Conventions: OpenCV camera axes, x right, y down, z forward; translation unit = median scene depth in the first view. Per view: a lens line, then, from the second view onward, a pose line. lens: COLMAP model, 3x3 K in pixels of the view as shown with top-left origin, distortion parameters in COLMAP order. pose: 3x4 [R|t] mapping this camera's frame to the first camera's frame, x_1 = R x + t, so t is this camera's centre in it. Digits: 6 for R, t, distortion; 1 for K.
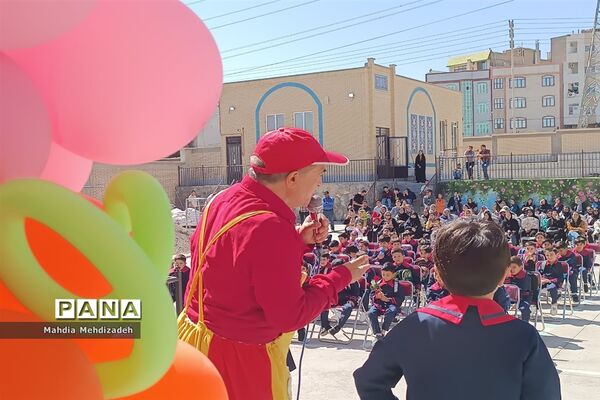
lens RADIAL K [[743.9, 0, 300.0], [0, 743.9, 200.0], [0, 0, 1]] dist [0.019219, 0.001212]
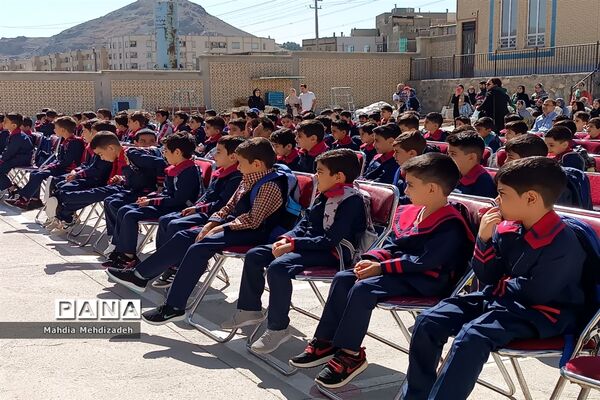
lens RADIAL K [[831.7, 0, 297.4], [0, 831.7, 201.0], [0, 0, 1]] dist [0.036735, 0.014821]
pose [[0.859211, 0.080556, -0.505240, 0.256776], [-0.024911, 0.992942, 0.115952, 0.015114], [0.511015, -0.087041, 0.855154, 0.051350]]
